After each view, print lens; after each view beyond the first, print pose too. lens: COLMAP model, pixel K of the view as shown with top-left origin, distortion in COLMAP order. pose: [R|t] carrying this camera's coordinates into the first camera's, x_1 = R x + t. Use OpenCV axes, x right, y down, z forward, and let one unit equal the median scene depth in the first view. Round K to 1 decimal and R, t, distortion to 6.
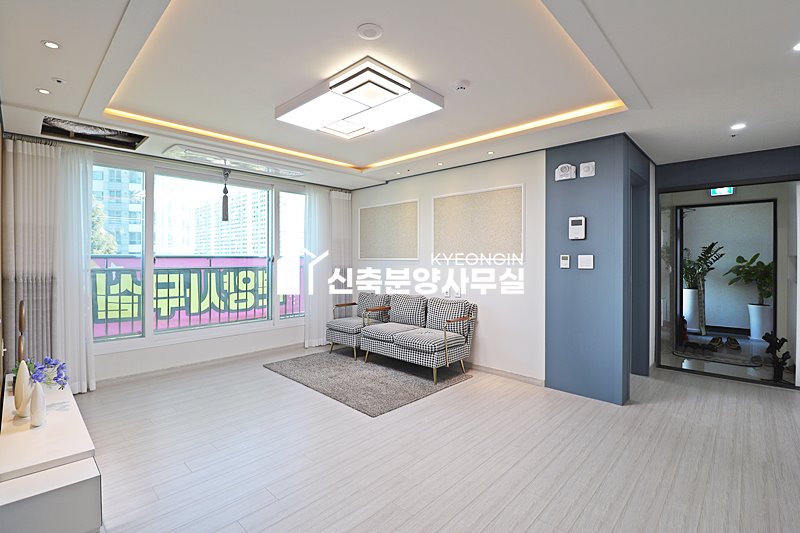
lens RADIAL K [[373.6, 0, 399.3], [0, 373.6, 267.3], [0, 0, 1]] dist [-0.002780, -0.007448]
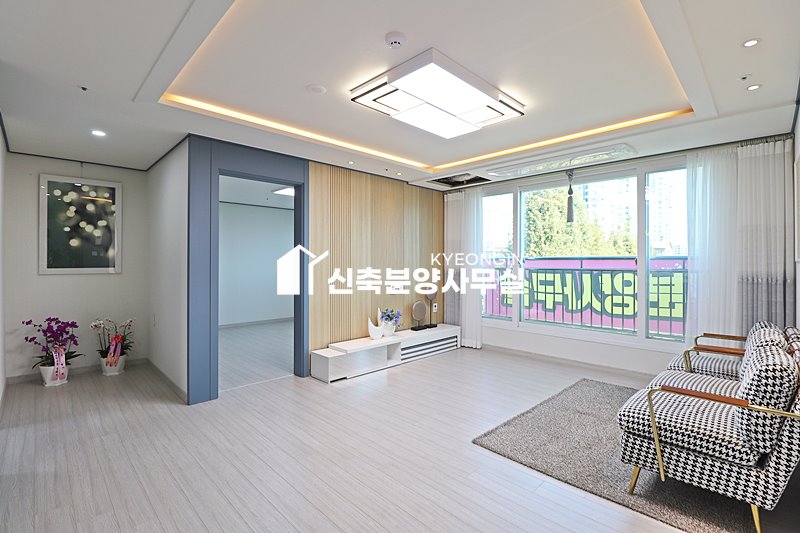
lens RADIAL K [[373.6, 0, 400.5], [0, 373.6, 265.8], [0, 0, 1]] dist [-0.002780, -0.007448]
pose [[-0.048654, 0.009415, -0.998771, 0.503069], [-0.019759, 0.999751, 0.010387, -0.007567], [0.998620, 0.020240, -0.048456, 0.548028]]
